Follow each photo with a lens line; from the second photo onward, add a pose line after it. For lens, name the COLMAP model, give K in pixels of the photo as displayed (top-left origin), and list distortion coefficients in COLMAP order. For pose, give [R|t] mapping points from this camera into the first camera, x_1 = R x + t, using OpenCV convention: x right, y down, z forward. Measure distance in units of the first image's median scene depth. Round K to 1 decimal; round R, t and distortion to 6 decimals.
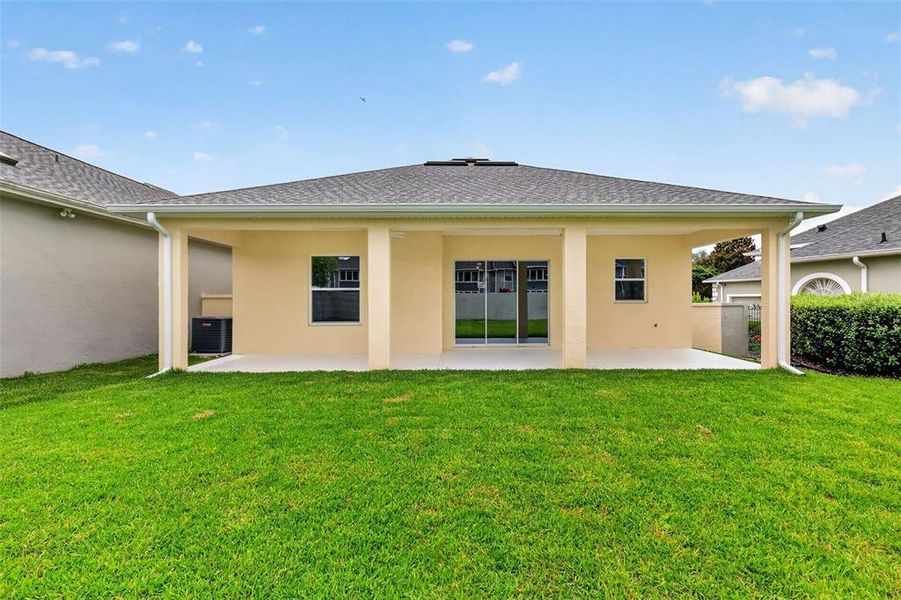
lens RADIAL K [[391.8, 0, 456.5], [0, 391.8, 297.6], [0, 0, 1]] dist [0.003009, 0.000894]
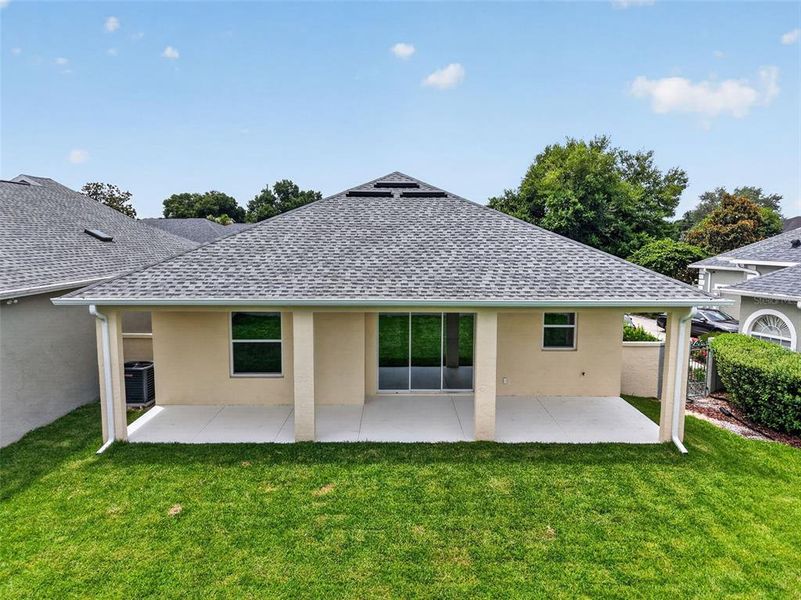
lens RADIAL K [[528.4, 0, 392.4], [0, 528.4, 298.5], [0, 0, 1]] dist [0.007682, 0.001918]
pose [[0.999972, 0.007499, -0.000129, 0.035641], [-0.007434, 0.993291, 0.115402, -0.306437], [0.000994, -0.115398, 0.993319, -0.334340]]
